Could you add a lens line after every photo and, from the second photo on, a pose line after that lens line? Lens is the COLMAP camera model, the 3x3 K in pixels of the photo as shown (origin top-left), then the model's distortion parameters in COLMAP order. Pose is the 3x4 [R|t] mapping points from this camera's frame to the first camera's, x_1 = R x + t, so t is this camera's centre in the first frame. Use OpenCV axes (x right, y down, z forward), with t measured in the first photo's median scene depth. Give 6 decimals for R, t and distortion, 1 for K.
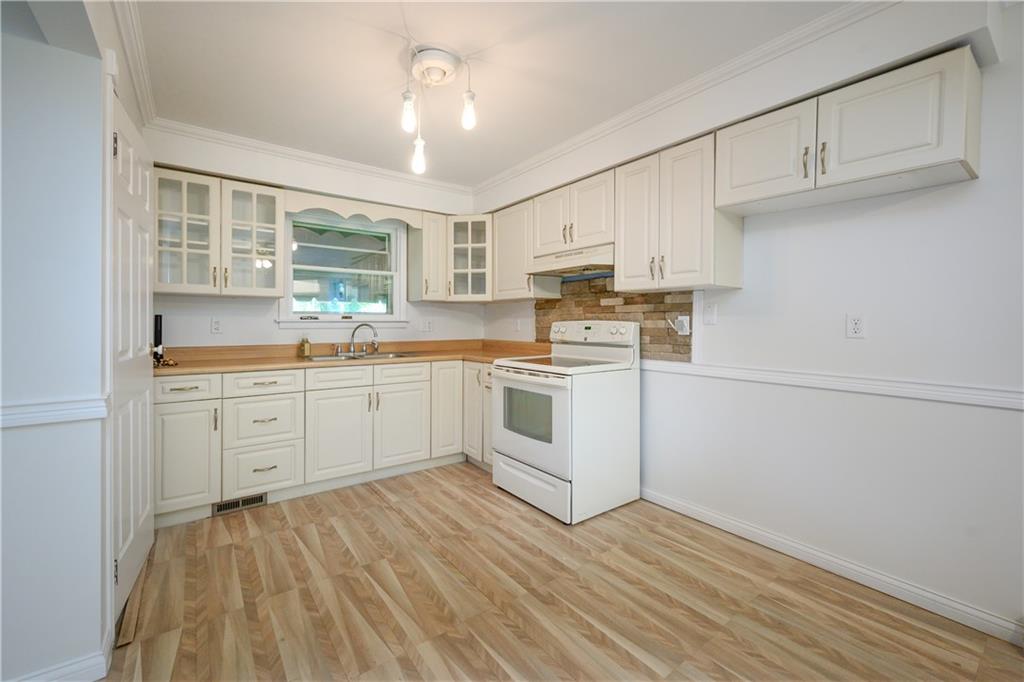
lens RADIAL K [[418.8, 0, 499.5], [0, 418.8, 316.5], [0, 0, 1]] dist [-0.010995, -0.000081]
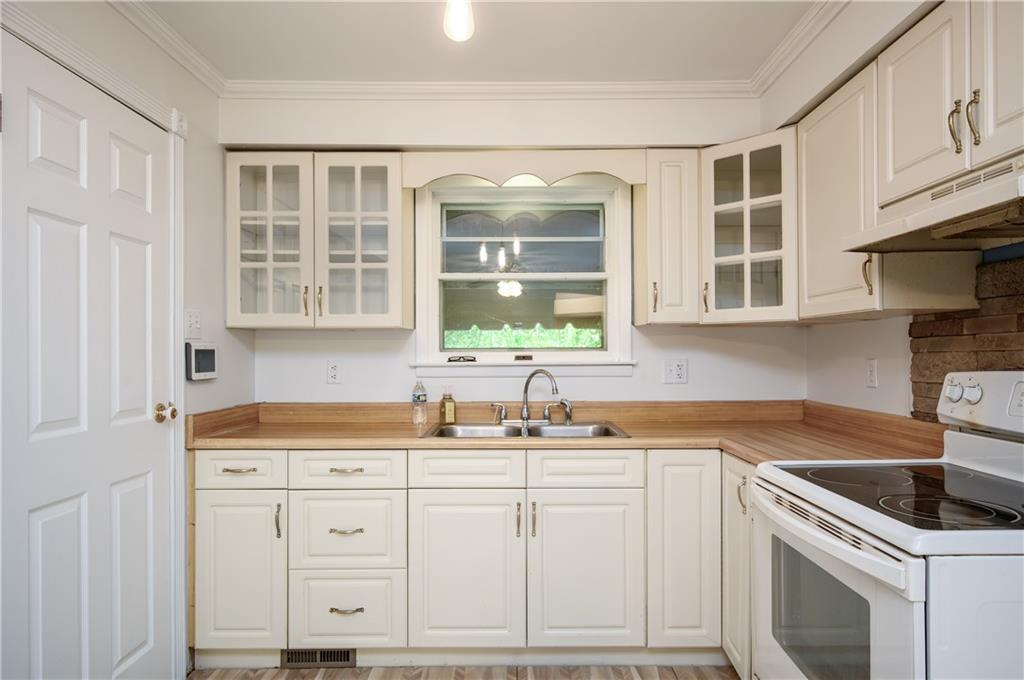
lens RADIAL K [[628.0, 0, 511.7], [0, 628.0, 345.8], [0, 0, 1]] dist [-0.003722, 0.000148]
pose [[0.810646, -0.010994, -0.585434, 0.162303], [0.014030, 0.999901, 0.000649, -0.018661], [0.585369, -0.008740, 0.810720, 0.357827]]
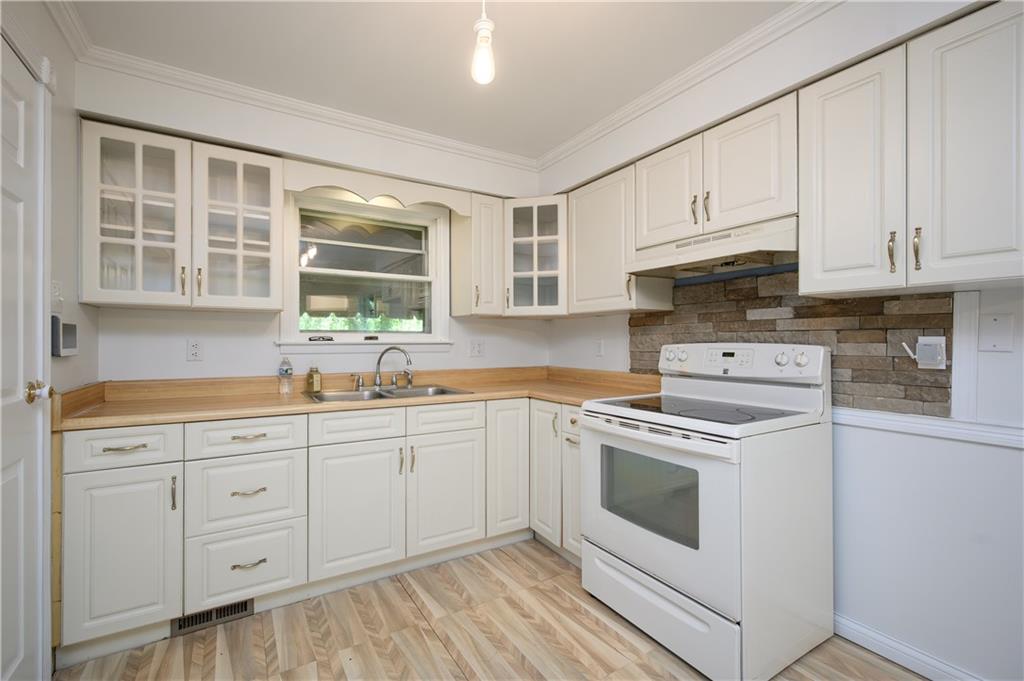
lens RADIAL K [[444.2, 0, 497.3], [0, 444.2, 336.3], [0, 0, 1]] dist [-0.002939, -0.000274]
pose [[0.995827, -0.001878, -0.091244, -0.087035], [0.002171, 0.999993, 0.003114, -0.003655], [0.091237, -0.003299, 0.995824, 0.292064]]
